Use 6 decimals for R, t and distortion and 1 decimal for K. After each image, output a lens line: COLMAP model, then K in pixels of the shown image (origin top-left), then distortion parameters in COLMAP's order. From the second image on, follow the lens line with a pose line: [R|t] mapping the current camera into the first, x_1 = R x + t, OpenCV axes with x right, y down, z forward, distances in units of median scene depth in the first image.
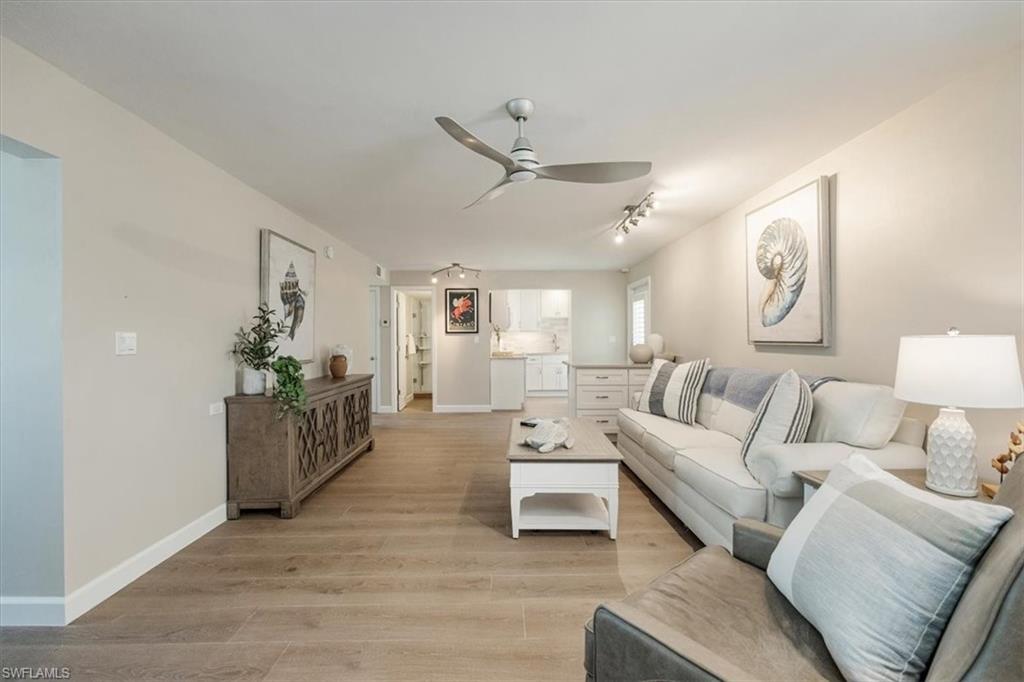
lens RADIAL K [[410.7, 0, 516.3], [0, 410.7, 338.5], [0, 0, 1]] dist [-0.001944, -0.000329]
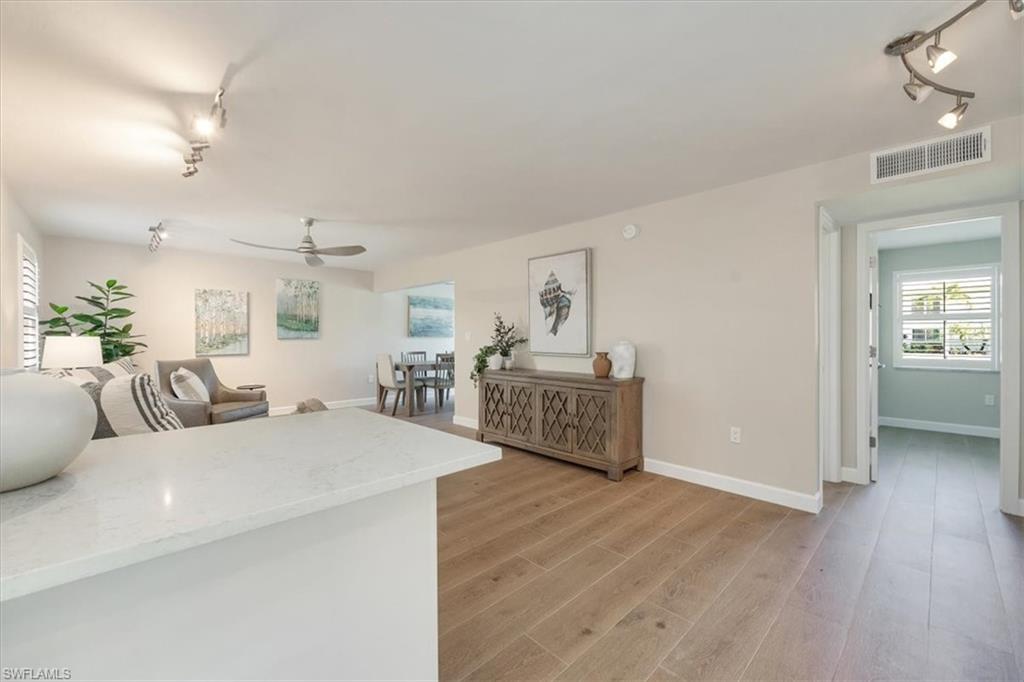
lens RADIAL K [[423.4, 0, 508.5], [0, 423.4, 338.2], [0, 0, 1]] dist [-0.000679, -0.000128]
pose [[-0.739741, 0.009792, -0.672820, 0.442651], [0.008442, 0.999950, 0.005271, 0.003835], [0.672839, -0.001781, -0.739787, 2.104131]]
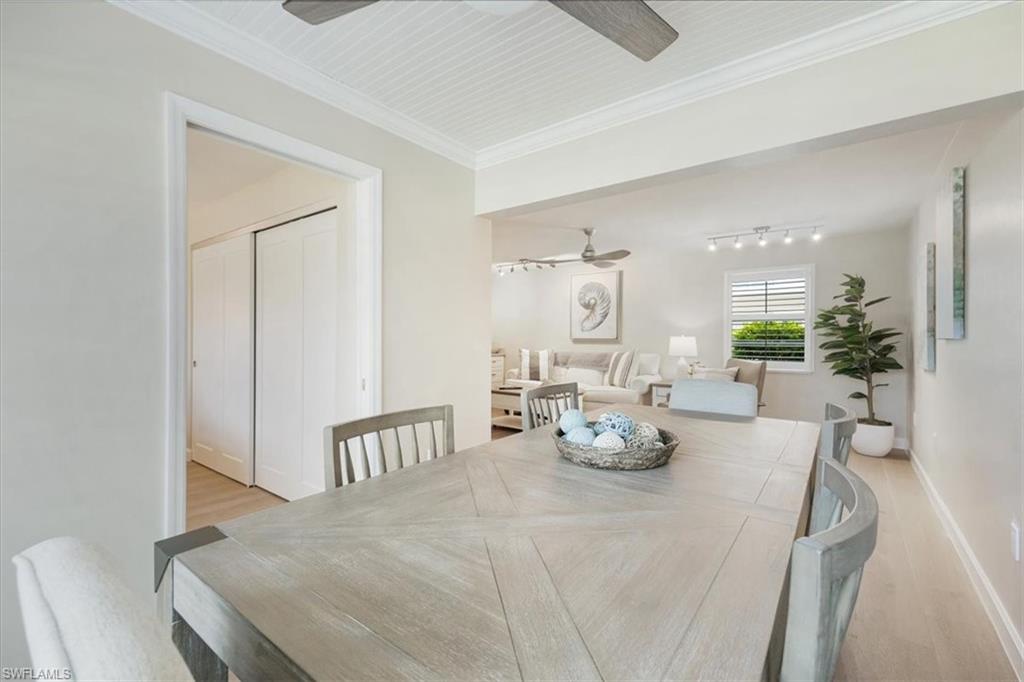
lens RADIAL K [[432.8, 0, 486.5], [0, 432.8, 337.8], [0, 0, 1]] dist [0.000414, 0.000097]
pose [[0.656167, 0.011434, 0.754529, -1.402409], [-0.010867, 0.999925, -0.005702, 0.021011], [-0.754538, -0.004459, 0.656242, -0.070548]]
